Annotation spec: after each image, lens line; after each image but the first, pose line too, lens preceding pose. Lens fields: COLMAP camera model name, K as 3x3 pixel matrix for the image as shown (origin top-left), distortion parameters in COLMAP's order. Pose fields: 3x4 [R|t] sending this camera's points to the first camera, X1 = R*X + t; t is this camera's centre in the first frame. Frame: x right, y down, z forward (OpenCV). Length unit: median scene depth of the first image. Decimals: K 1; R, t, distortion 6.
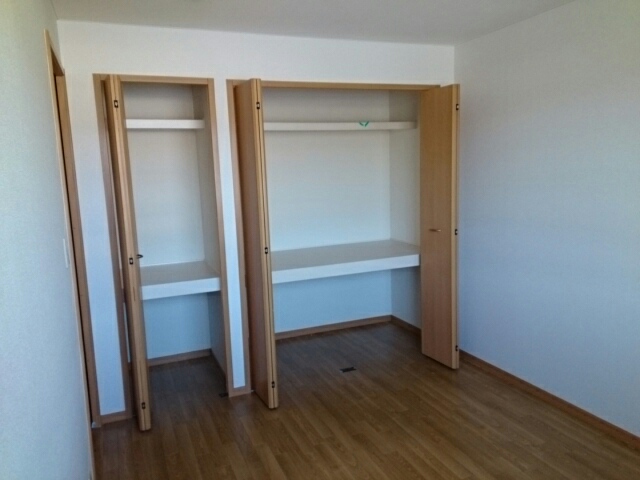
lens RADIAL K [[494.3, 0, 301.7], [0, 494.3, 238.3], [0, 0, 1]] dist [0.005767, 0.004599]
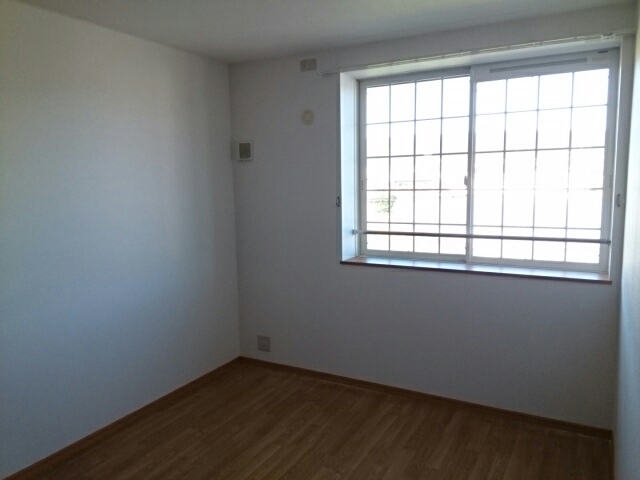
lens RADIAL K [[494.3, 0, 301.7], [0, 494.3, 238.3], [0, 0, 1]] dist [0.005767, 0.004599]
pose [[-0.633305, -0.037945, 0.772971, -0.535291], [0.146883, 0.974749, 0.168193, -0.169311], [-0.759836, 0.220054, -0.611740, 1.402705]]
